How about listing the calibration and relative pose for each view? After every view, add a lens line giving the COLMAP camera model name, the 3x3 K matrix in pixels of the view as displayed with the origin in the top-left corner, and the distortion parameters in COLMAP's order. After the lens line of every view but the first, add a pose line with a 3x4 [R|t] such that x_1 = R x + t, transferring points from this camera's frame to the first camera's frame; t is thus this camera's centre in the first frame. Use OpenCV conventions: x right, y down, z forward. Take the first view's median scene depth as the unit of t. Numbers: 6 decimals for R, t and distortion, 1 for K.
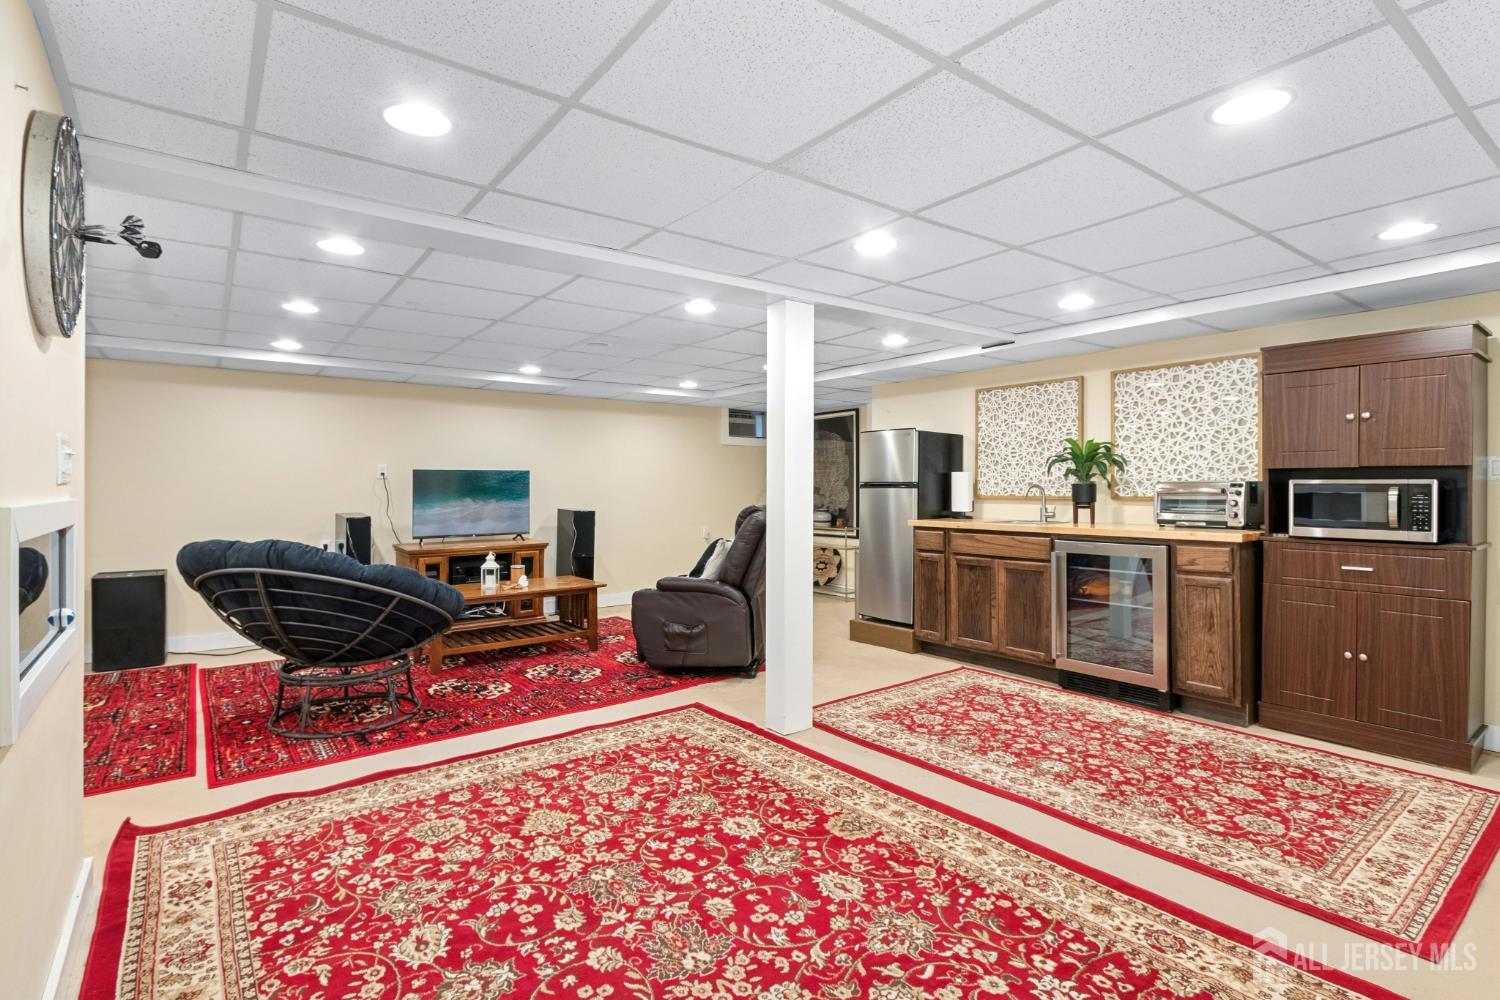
lens RADIAL K [[747.6, 0, 750.0], [0, 747.6, 500.0], [0, 0, 1]] dist [0.000981, 0.000137]
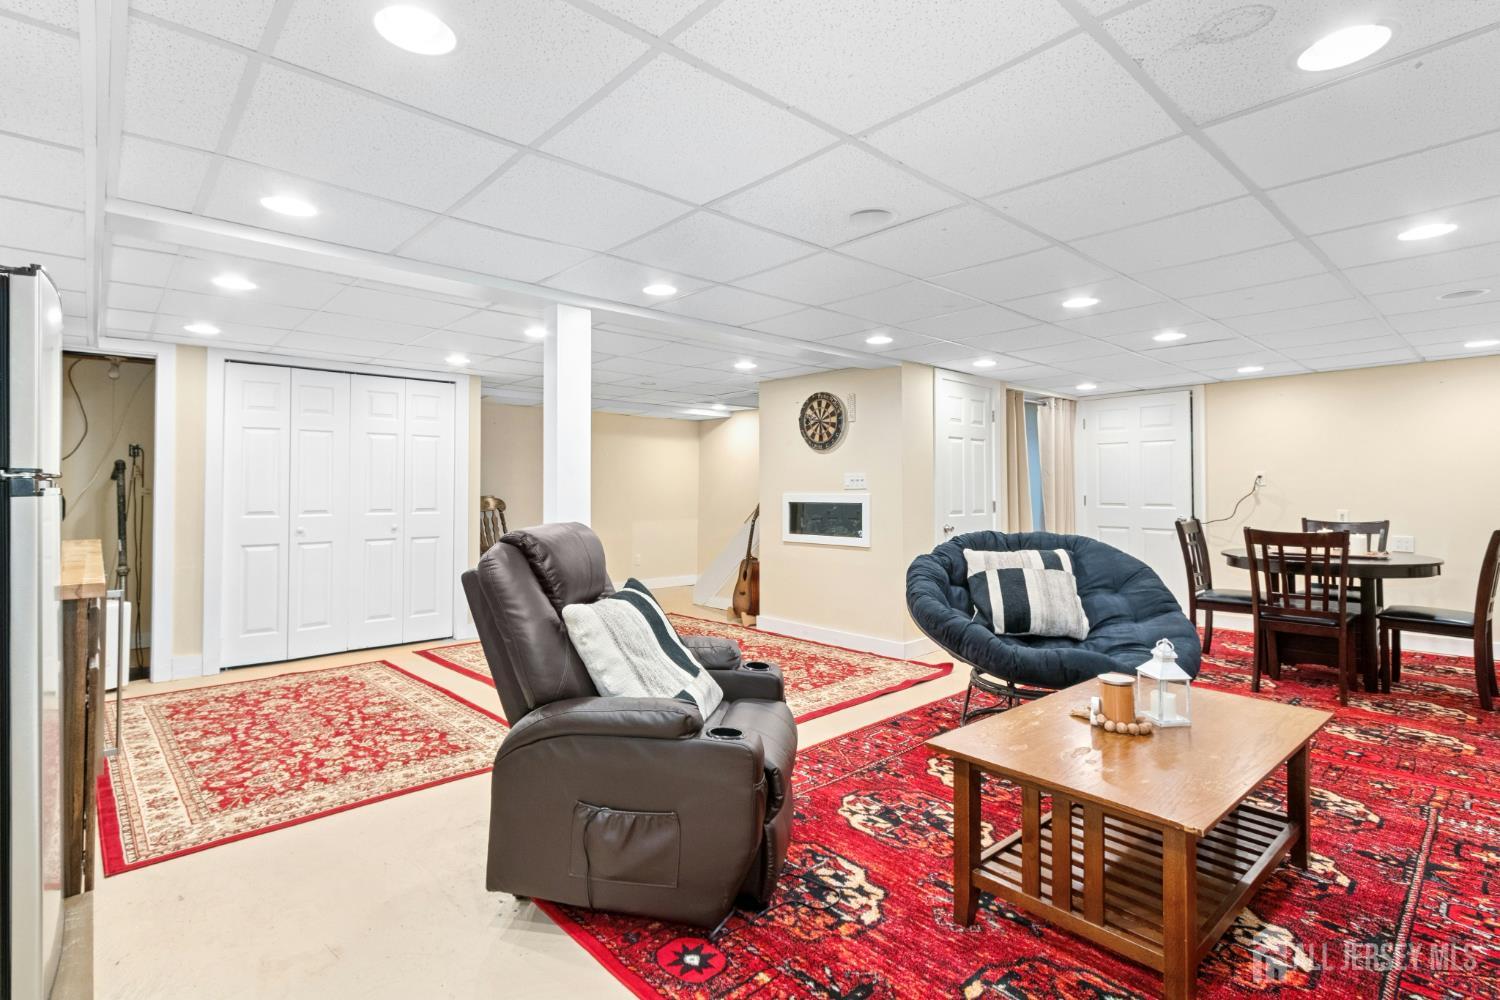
lens RADIAL K [[701.4, 0, 745.7], [0, 701.4, 484.3], [0, 0, 1]] dist [0.005618, -0.000682]
pose [[-0.995599, -0.001333, -0.093709, -0.089332], [-0.002011, 0.999972, 0.007142, -0.031156], [0.093697, 0.007299, -0.995574, 1.839027]]
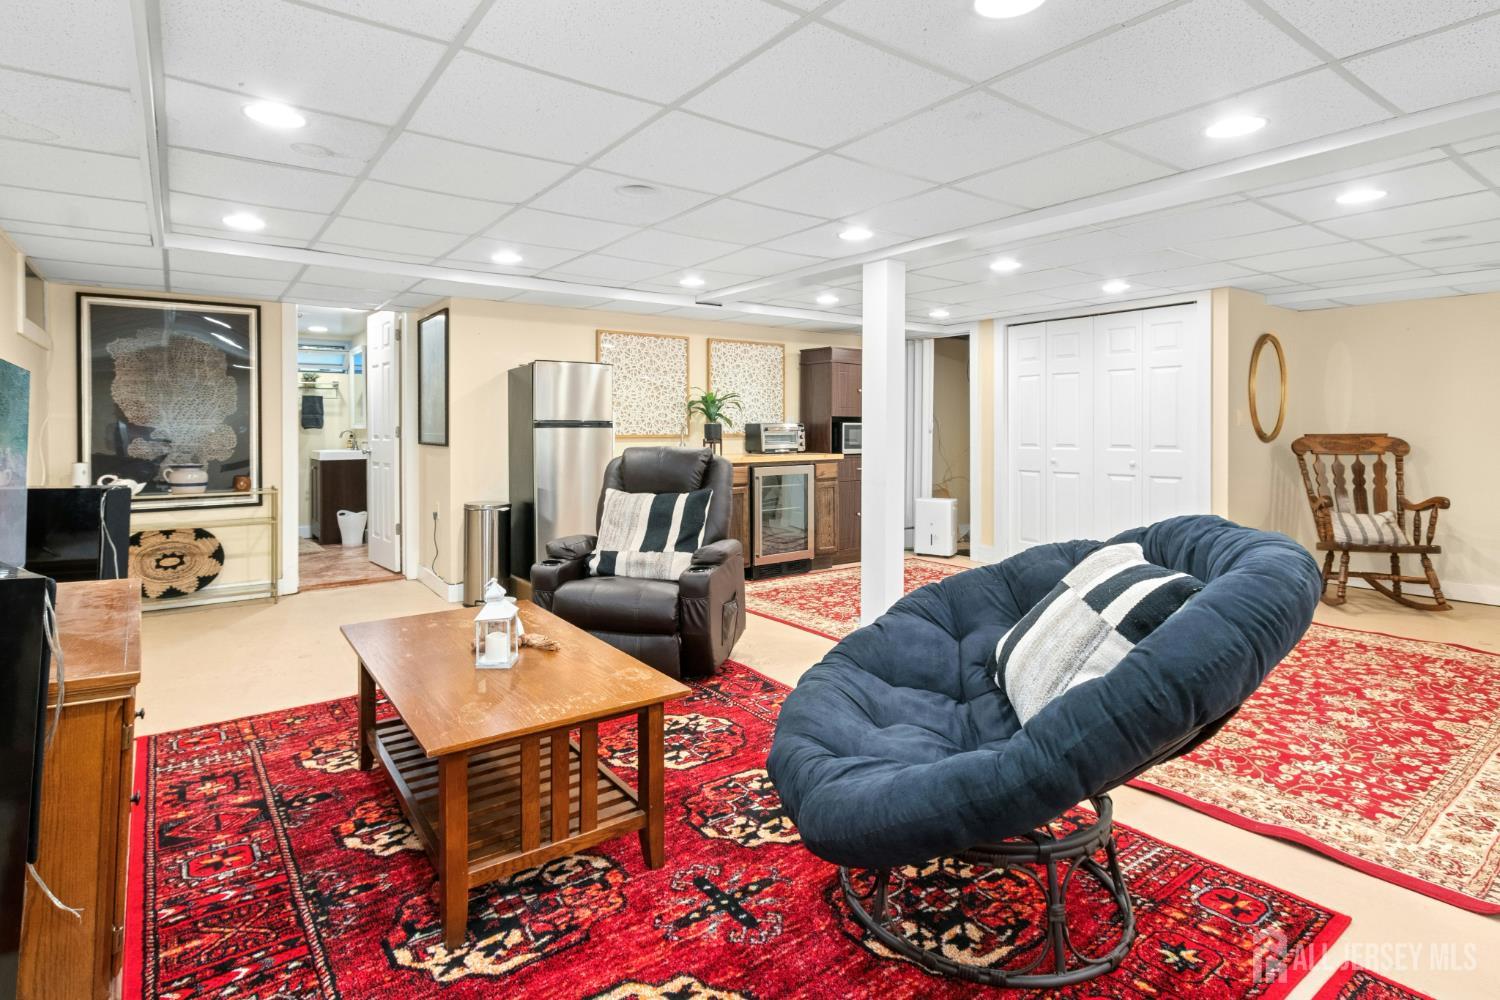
lens RADIAL K [[771.4, 0, 738.0], [0, 771.4, 431.3], [0, 0, 1]] dist [-0.000696, -0.000777]
pose [[0.001233, -0.003369, 0.999994, -1.036044], [0.017141, 0.999847, 0.003347, -0.016018], [-0.999852, 0.017137, 0.001291, 1.146129]]
